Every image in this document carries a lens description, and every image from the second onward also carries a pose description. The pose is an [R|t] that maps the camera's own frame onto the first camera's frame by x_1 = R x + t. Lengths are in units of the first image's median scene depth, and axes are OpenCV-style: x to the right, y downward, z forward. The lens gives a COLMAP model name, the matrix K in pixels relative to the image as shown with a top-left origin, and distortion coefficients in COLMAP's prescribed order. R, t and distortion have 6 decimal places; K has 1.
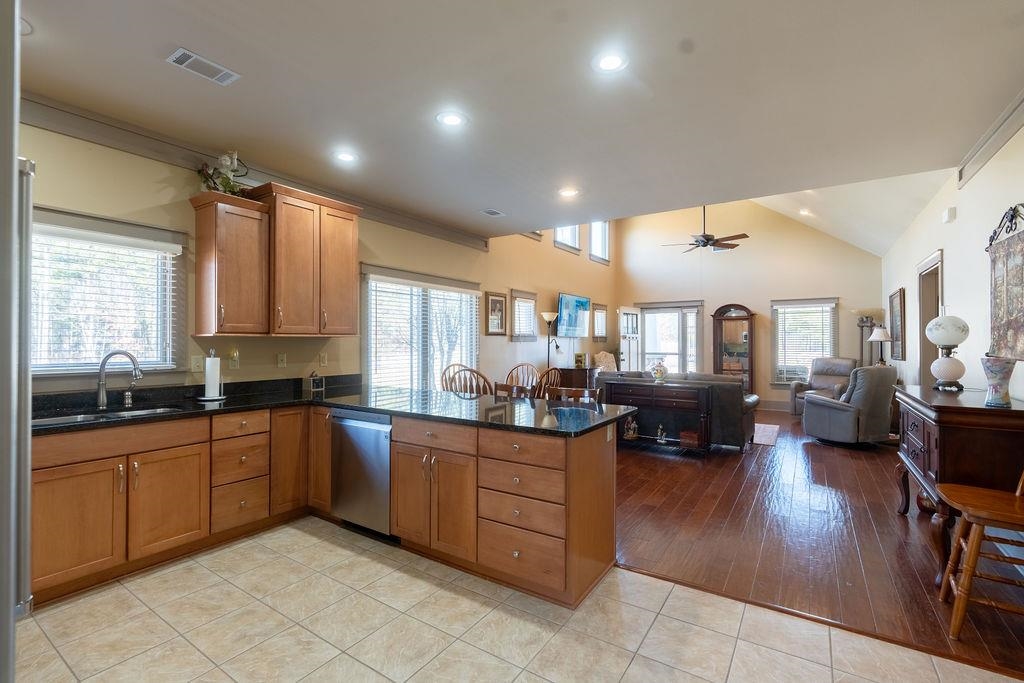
lens RADIAL K [[458.5, 0, 504.5], [0, 458.5, 338.9], [0, 0, 1]] dist [-0.009697, 0.001257]
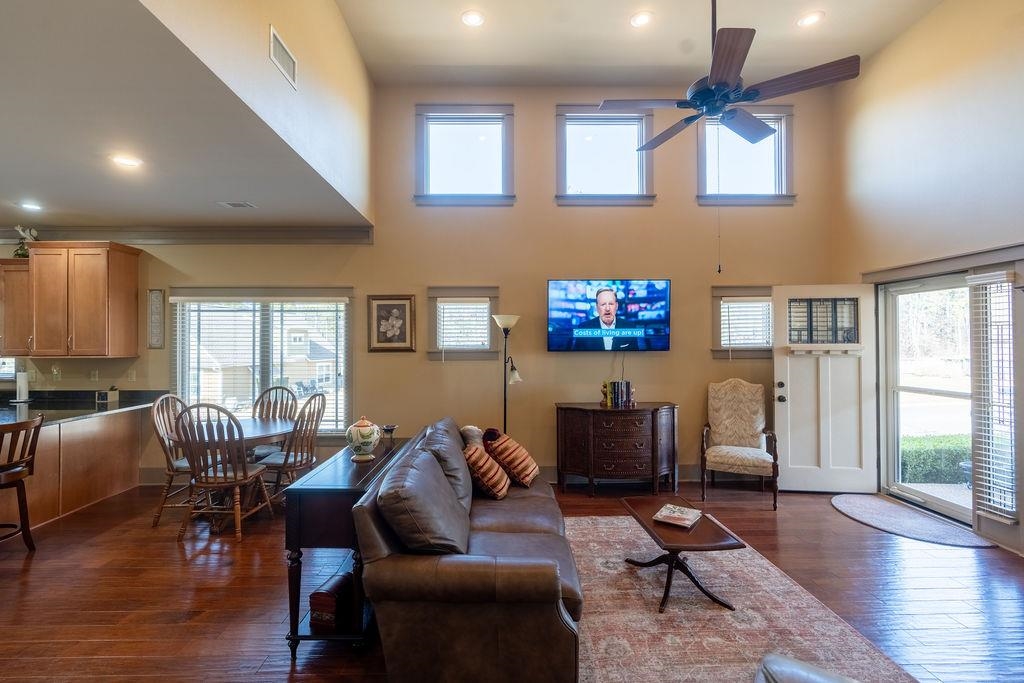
lens RADIAL K [[458.5, 0, 504.5], [0, 458.5, 338.9], [0, 0, 1]] dist [-0.009697, 0.001257]
pose [[0.571519, -0.008443, -0.820545, 0.746471], [0.007504, 0.999959, -0.005062, -0.024633], [0.820554, -0.003264, 0.571559, 0.764966]]
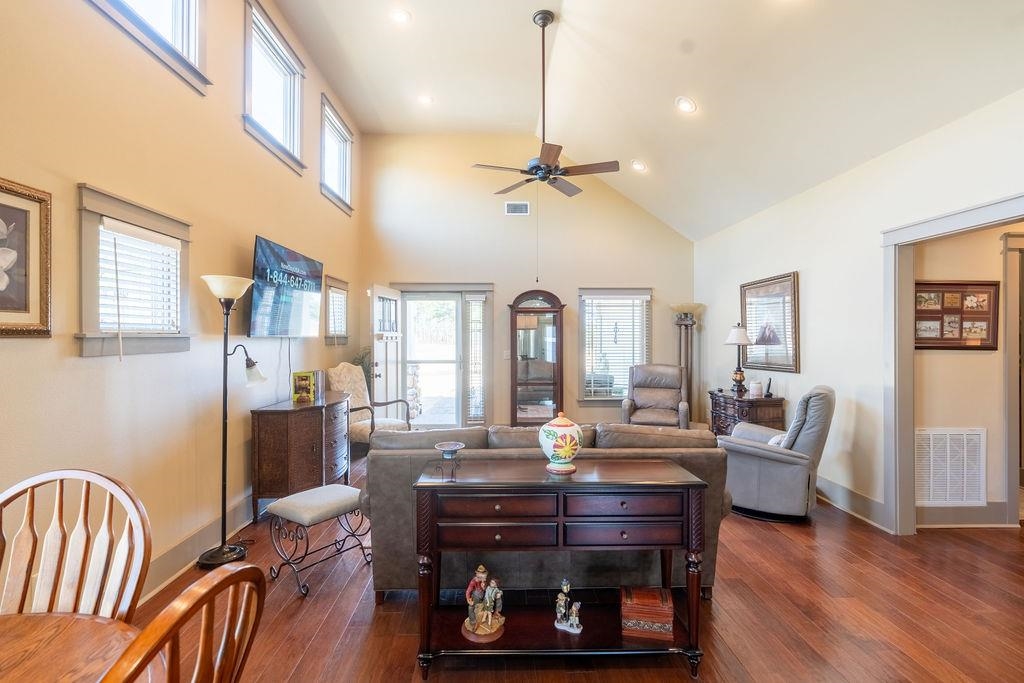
lens RADIAL K [[458.5, 0, 504.5], [0, 458.5, 338.9], [0, 0, 1]] dist [-0.009697, 0.001257]
pose [[0.817797, -0.001740, 0.575504, 0.080390], [-0.003180, 0.999966, 0.007543, -0.009622], [-0.575498, -0.007999, 0.817764, 0.655524]]
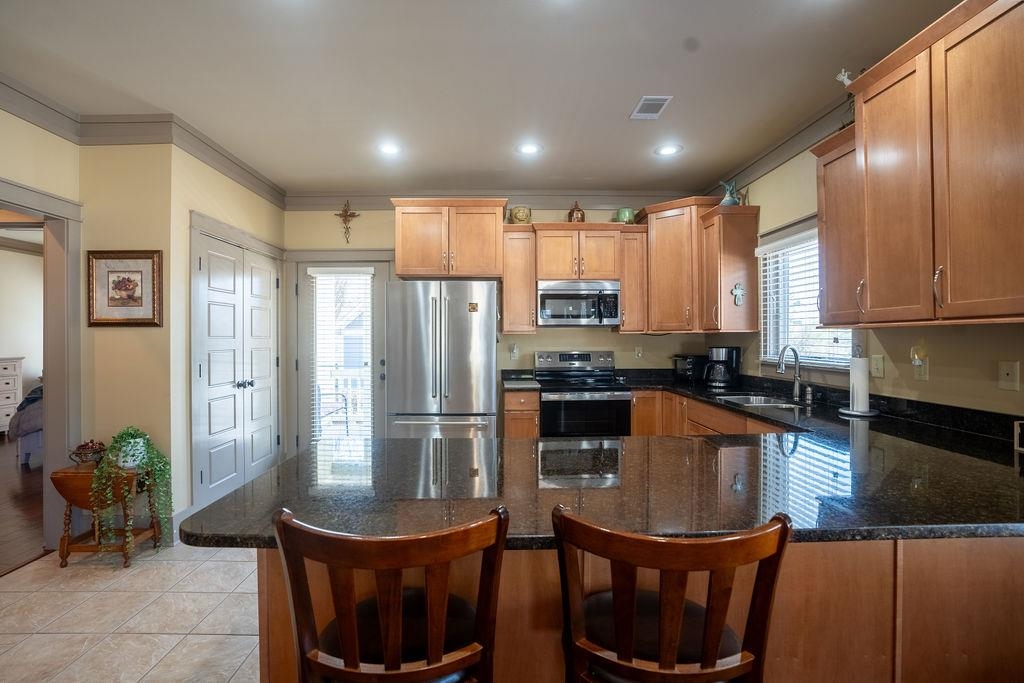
lens RADIAL K [[475.0, 0, 501.9], [0, 475.0, 338.1], [0, 0, 1]] dist [-0.069939, 0.024798]
pose [[-0.823467, 0.002561, -0.567358, 0.136381], [0.005884, 0.999975, -0.004027, 0.004785], [0.567333, -0.006654, -0.823462, 0.687896]]
